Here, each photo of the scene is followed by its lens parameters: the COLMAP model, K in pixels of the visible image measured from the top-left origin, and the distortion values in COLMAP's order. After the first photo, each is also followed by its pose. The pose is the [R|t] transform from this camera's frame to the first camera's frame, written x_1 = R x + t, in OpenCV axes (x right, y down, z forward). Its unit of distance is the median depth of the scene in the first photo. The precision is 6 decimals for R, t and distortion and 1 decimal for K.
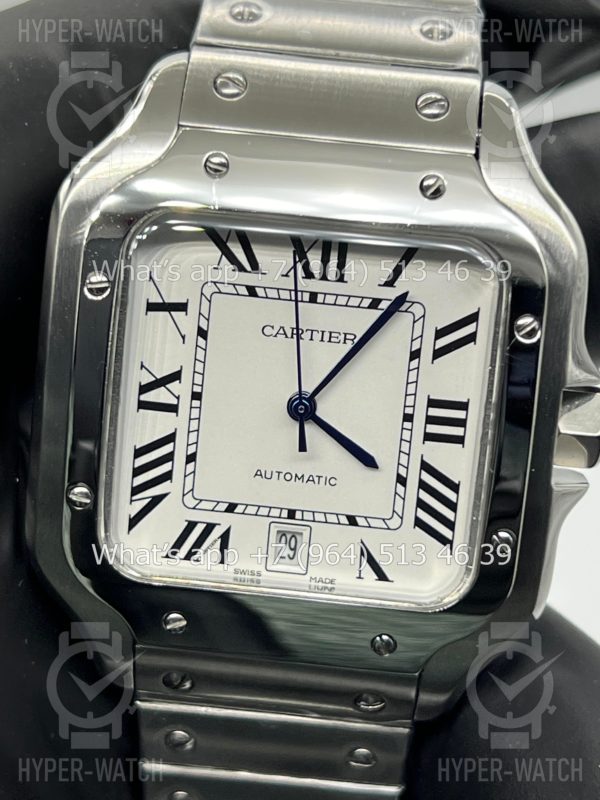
lens RADIAL K [[1778.3, 0, 300.0], [0, 1778.3, 400.0], [0, 0, 1]] dist [0.128495, 0.137573]
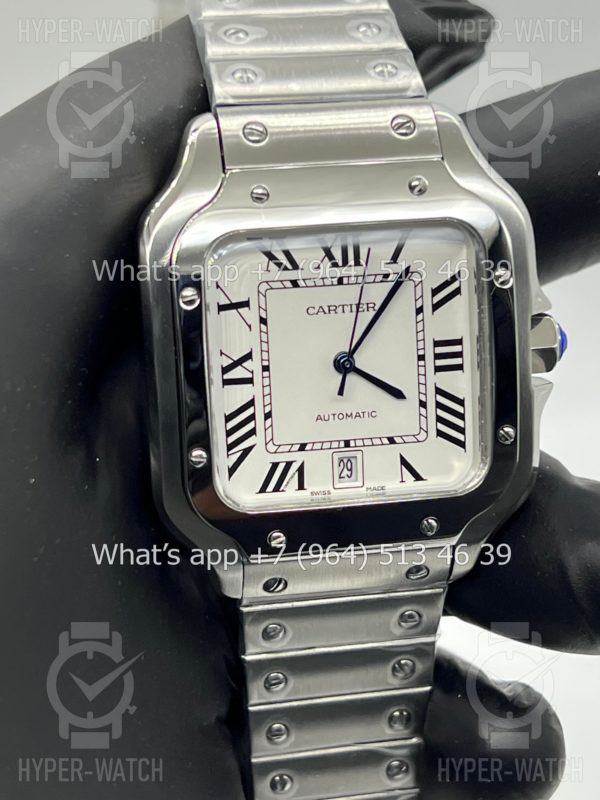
lens RADIAL K [[1778.3, 0, 300.0], [0, 1778.3, 400.0], [0, 0, 1]] dist [0.128495, 0.137573]
pose [[0.968267, -0.173583, 0.179800, -0.275952], [0.170525, 0.984819, 0.032449, -0.017750], [-0.182703, -0.000759, 0.983168, -0.310380]]
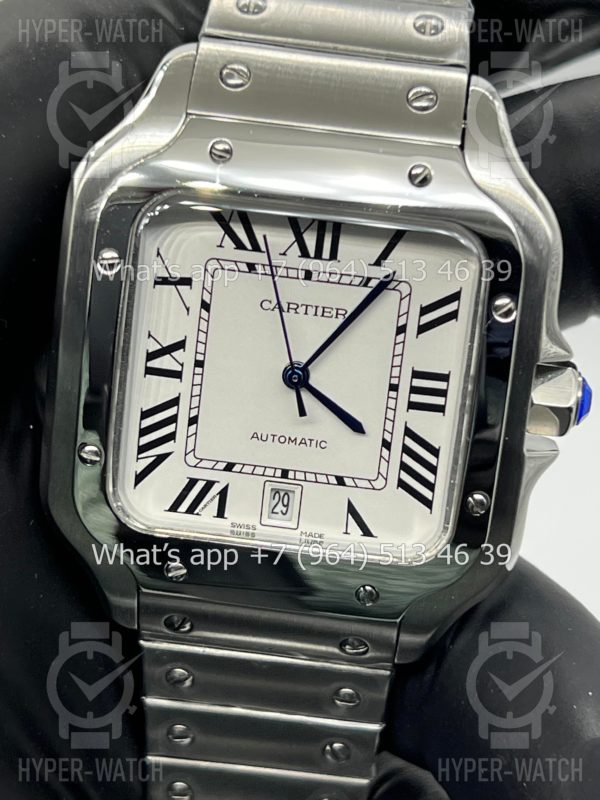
lens RADIAL K [[1778.3, 0, 300.0], [0, 1778.3, 400.0], [0, 0, 1]] dist [0.128495, 0.137573]
pose [[0.999790, 0.019184, -0.007226, 0.011600], [-0.018901, 0.999124, 0.037341, -0.021754], [0.007936, -0.037197, 0.999276, -0.084369]]
